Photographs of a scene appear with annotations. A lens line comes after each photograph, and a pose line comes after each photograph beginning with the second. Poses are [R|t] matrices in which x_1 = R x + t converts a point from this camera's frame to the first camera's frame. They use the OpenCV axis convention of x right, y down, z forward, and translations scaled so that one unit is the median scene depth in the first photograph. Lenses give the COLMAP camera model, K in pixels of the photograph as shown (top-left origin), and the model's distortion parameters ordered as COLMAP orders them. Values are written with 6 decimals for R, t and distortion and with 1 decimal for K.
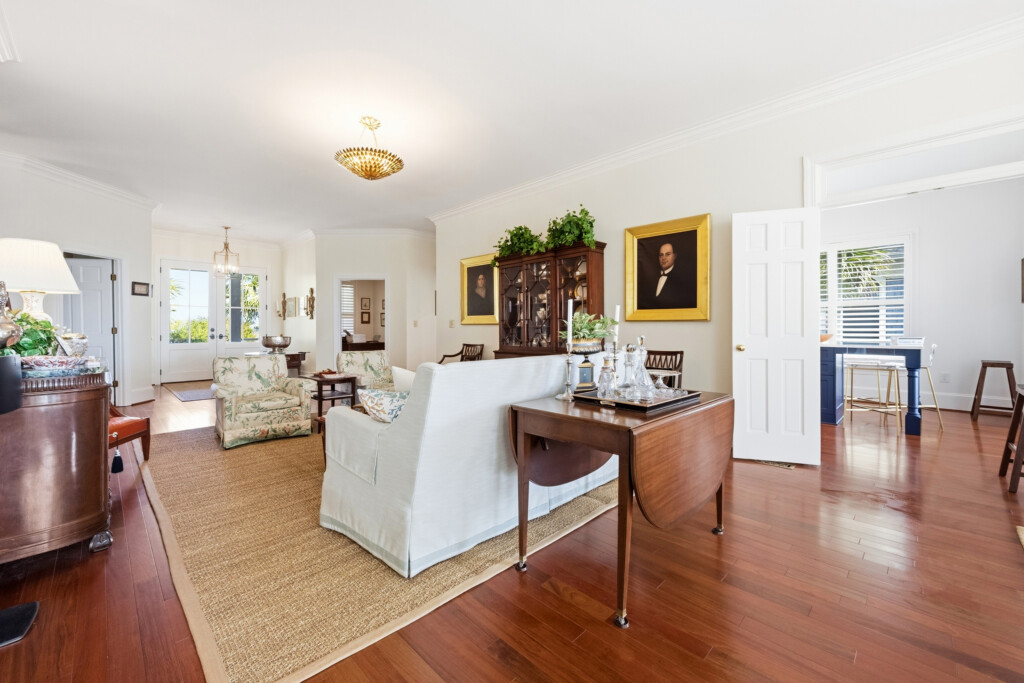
lens RADIAL K [[414.0, 0, 507.5], [0, 414.0, 327.6], [0, 0, 1]] dist [-0.000707, -0.000145]
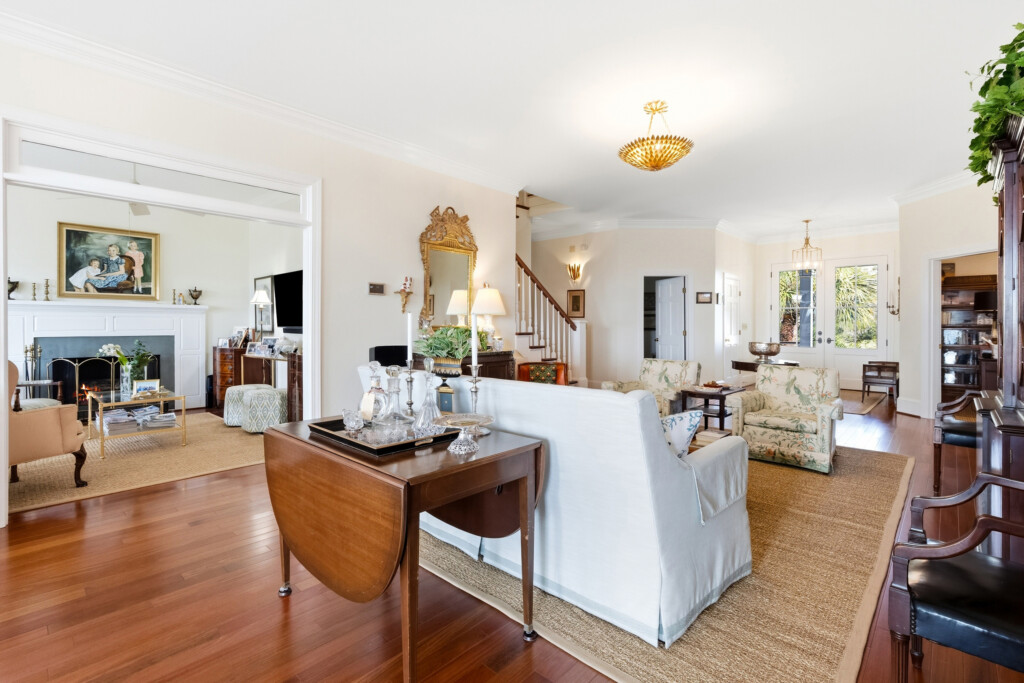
lens RADIAL K [[468.5, 0, 510.8], [0, 468.5, 328.1], [0, 0, 1]] dist [-0.002010, -0.000271]
pose [[0.036726, 0.006022, -0.999307, 0.562711], [-0.002864, 0.999978, 0.005921, -0.018839], [0.999321, 0.002645, 0.036743, 0.548410]]
